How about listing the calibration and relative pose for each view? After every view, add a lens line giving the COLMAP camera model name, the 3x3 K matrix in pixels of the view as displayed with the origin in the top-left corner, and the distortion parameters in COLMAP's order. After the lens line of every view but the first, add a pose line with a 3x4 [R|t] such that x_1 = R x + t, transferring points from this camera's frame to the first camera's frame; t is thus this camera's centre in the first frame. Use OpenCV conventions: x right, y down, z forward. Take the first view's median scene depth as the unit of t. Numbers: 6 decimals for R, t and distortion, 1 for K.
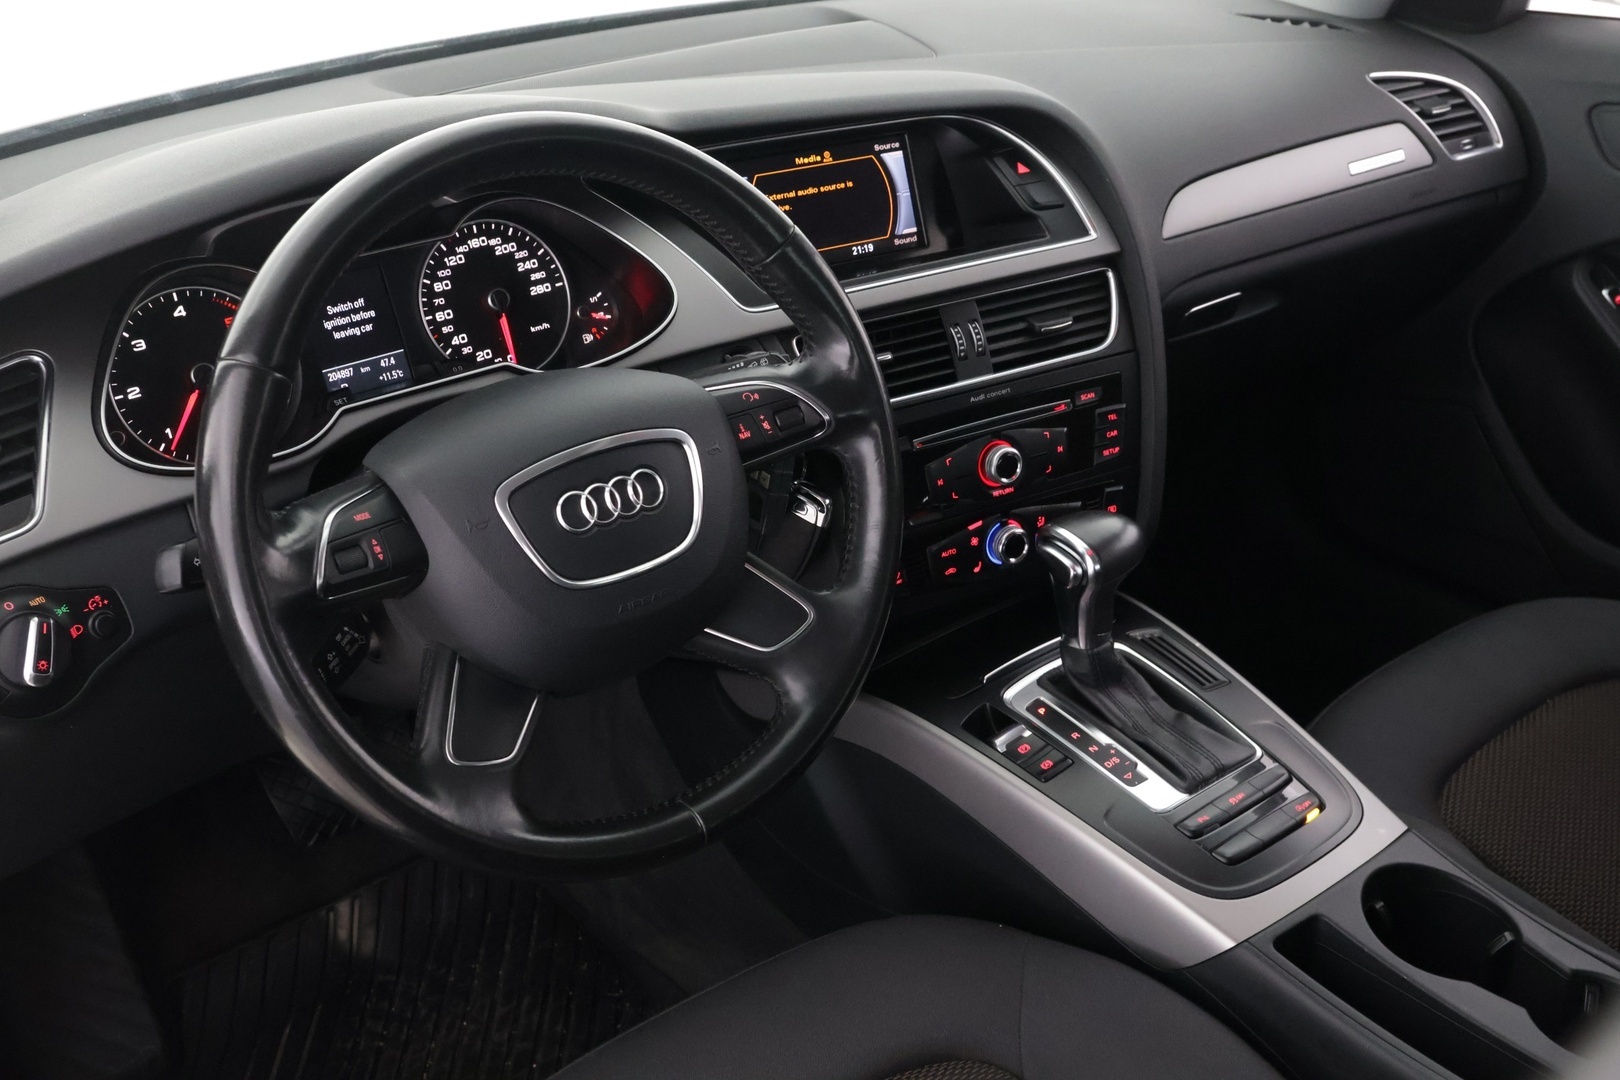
lens RADIAL K [[1786.0, 0, 810.3], [0, 1786.0, 538.0], [0, 0, 1]] dist [0.010924, 0.000000]
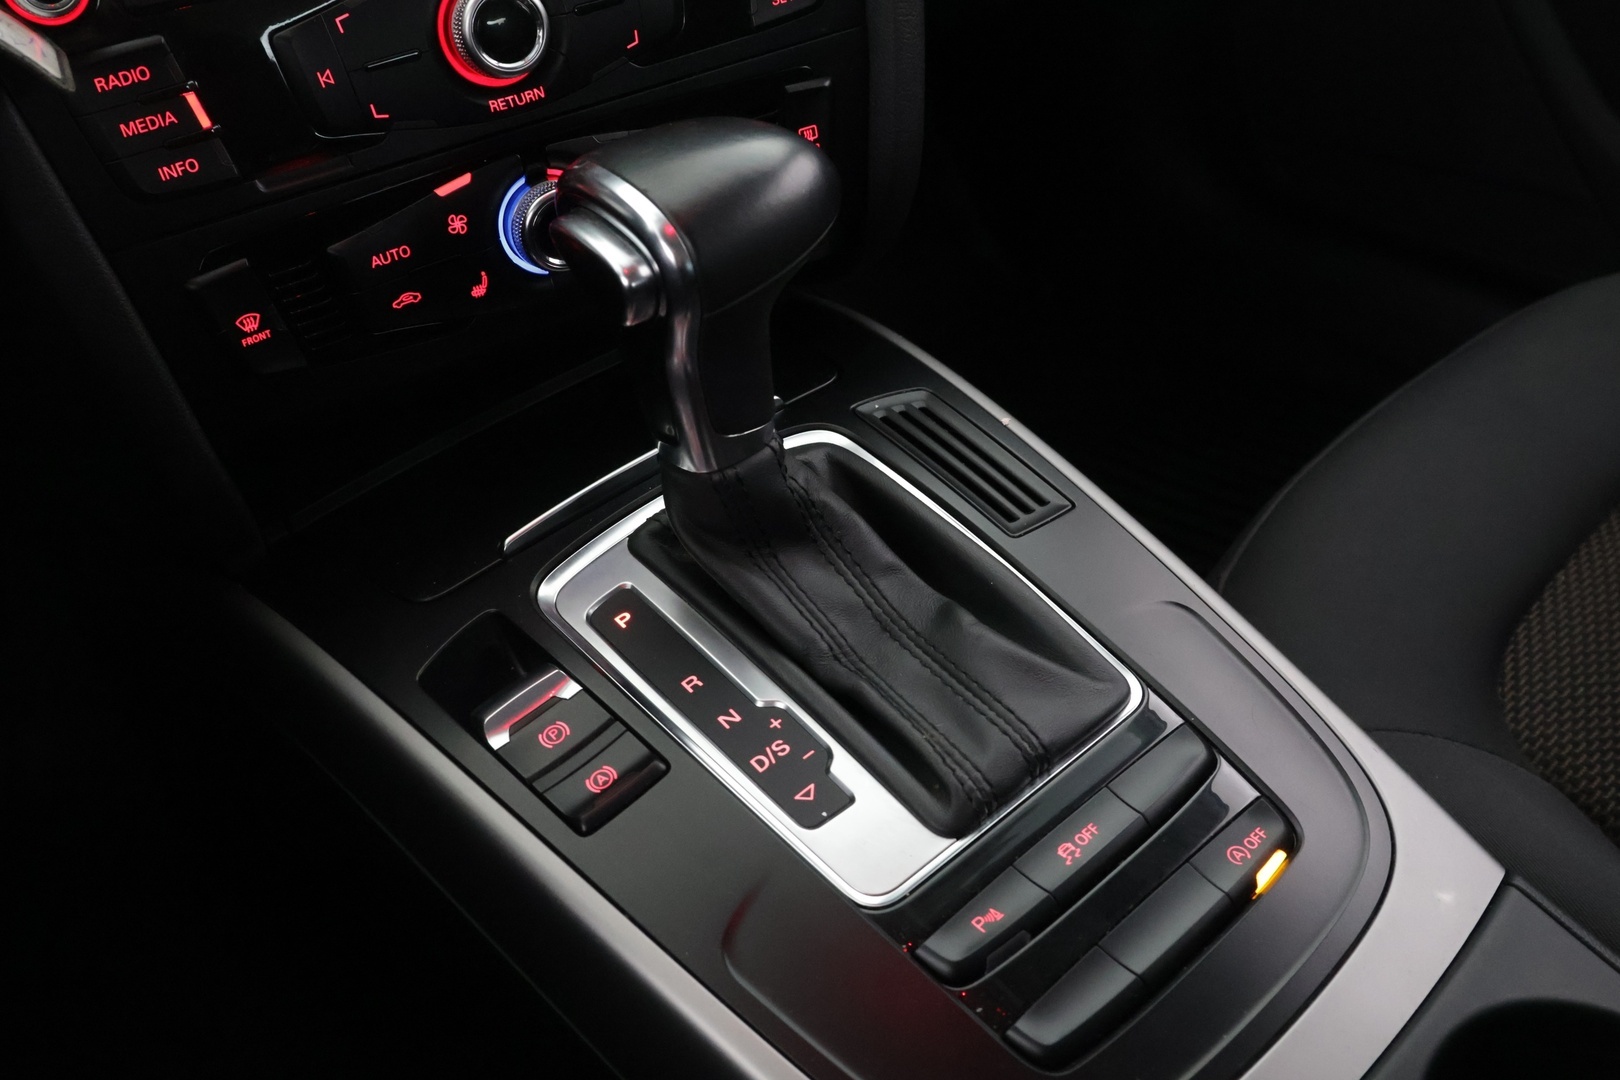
lens RADIAL K [[1368.0, 0, 809.8], [0, 1368.0, 538.9], [0, 0, 1]] dist [-0.007780, -0.013680]
pose [[0.997677, -0.066693, -0.013890, 0.183738], [0.068124, 0.977077, 0.201694, 0.015868], [0.000120, -0.202172, 0.979350, 0.701366]]
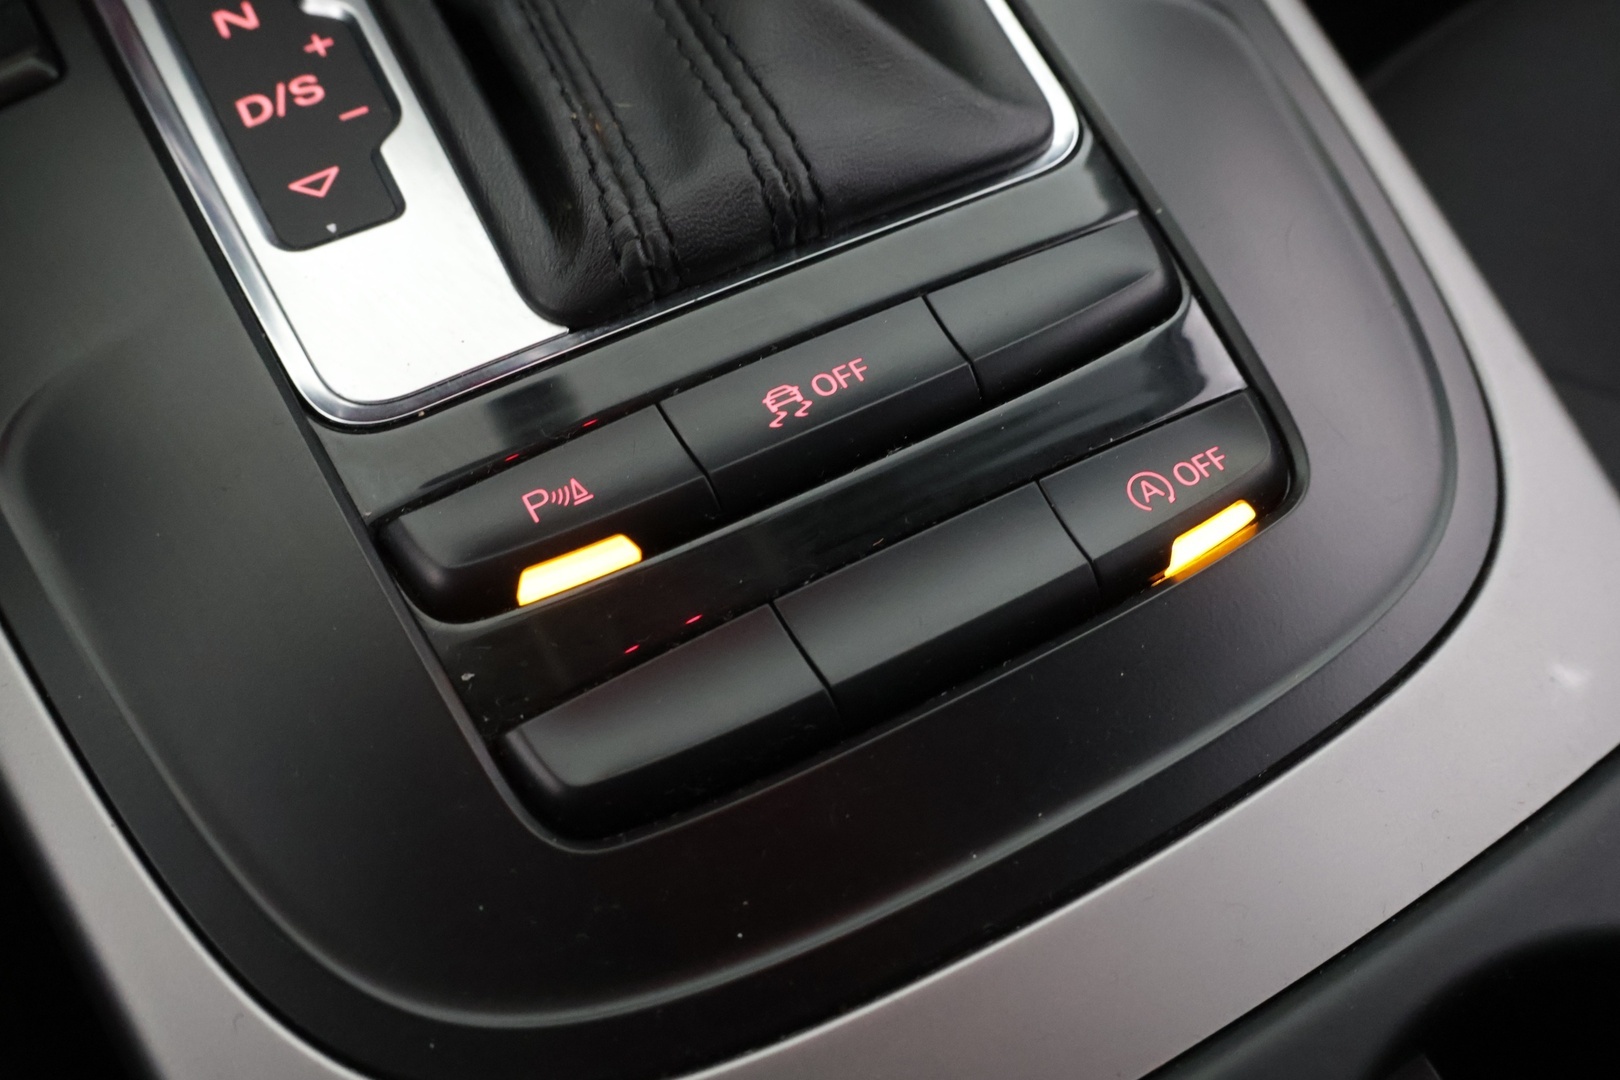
lens RADIAL K [[1314.5, 0, 808.2], [0, 1314.5, 539.4], [0, 0, 1]] dist [-0.015960, 0.005729]
pose [[0.981457, 0.160874, -0.104217, 0.247692], [-0.093199, 0.875614, 0.473935, 0.092921], [0.167497, -0.455434, 0.874371, 0.852583]]
